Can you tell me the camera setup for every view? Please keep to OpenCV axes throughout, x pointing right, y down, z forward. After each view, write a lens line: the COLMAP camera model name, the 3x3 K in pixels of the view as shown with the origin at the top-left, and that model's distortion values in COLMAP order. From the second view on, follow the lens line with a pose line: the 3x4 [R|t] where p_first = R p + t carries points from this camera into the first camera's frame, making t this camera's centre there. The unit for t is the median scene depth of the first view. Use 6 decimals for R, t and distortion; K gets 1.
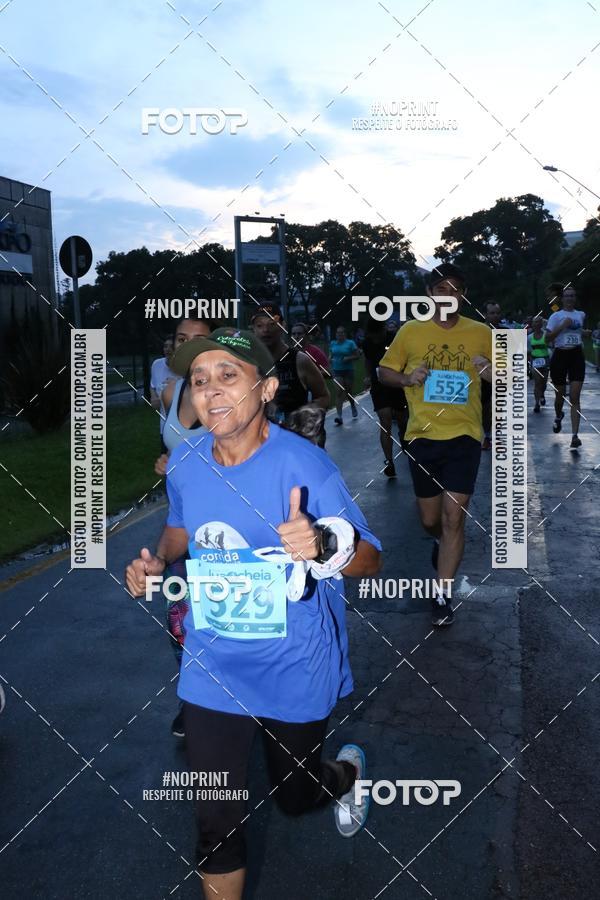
lens RADIAL K [[2315.0, 0, 223.6], [0, 2315.0, 449.1], [0, 0, 1]] dist [-0.148143, 1.900386]
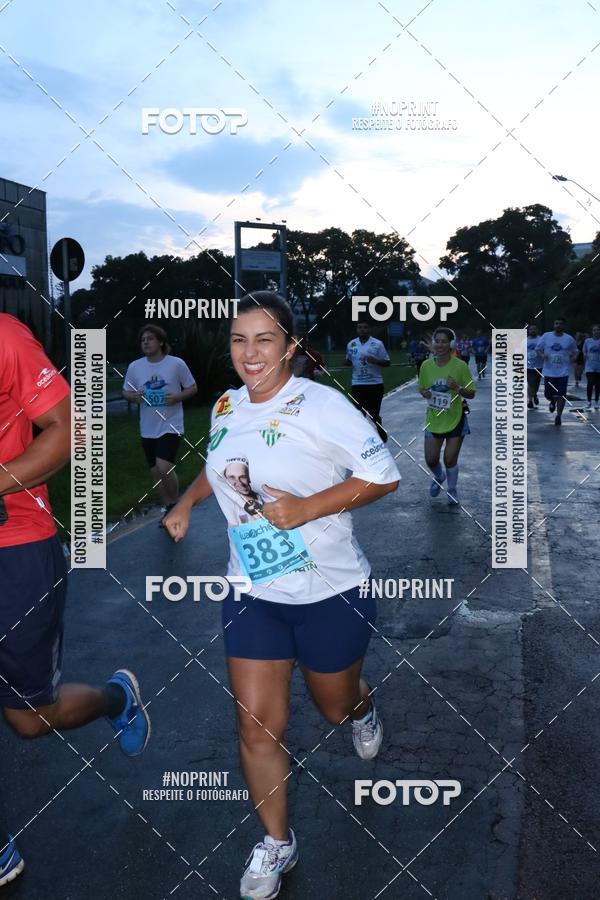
lens RADIAL K [[2310.8, 0, 289.2], [0, 2310.8, 427.5], [0, 0, 1]] dist [0.075129, 1.294589]
pose [[0.999502, 0.016588, 0.026845, 0.002871], [-0.016228, 0.999776, -0.013553, -0.001238], [-0.027064, 0.013110, 0.999548, 0.027246]]
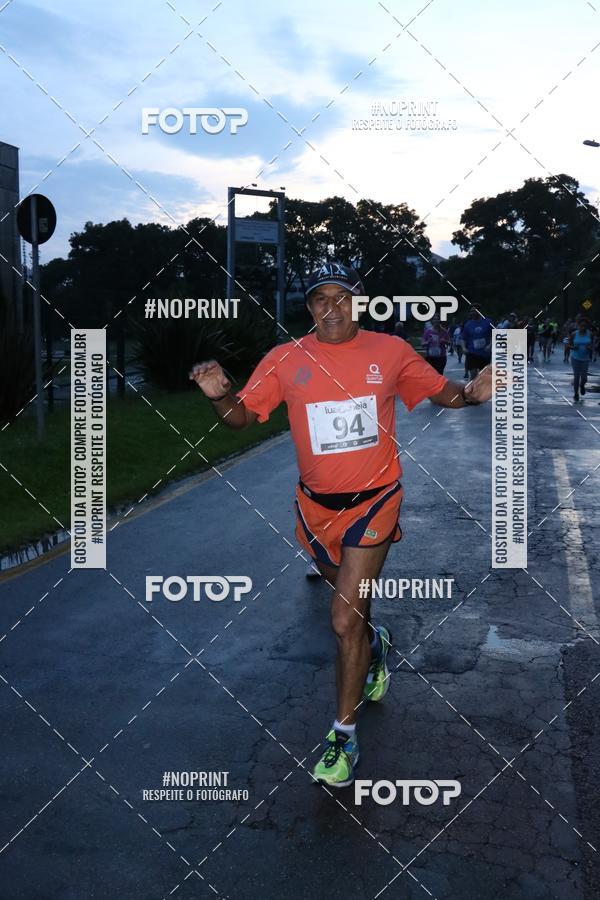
lens RADIAL K [[2310.8, 0, 289.2], [0, 2310.8, 427.5], [0, 0, 1]] dist [0.075129, 1.294589]
pose [[0.998785, 0.037306, 0.032214, 0.002792], [-0.037084, 0.999284, -0.007438, -0.003267], [-0.032468, 0.006234, 0.999453, 0.114601]]
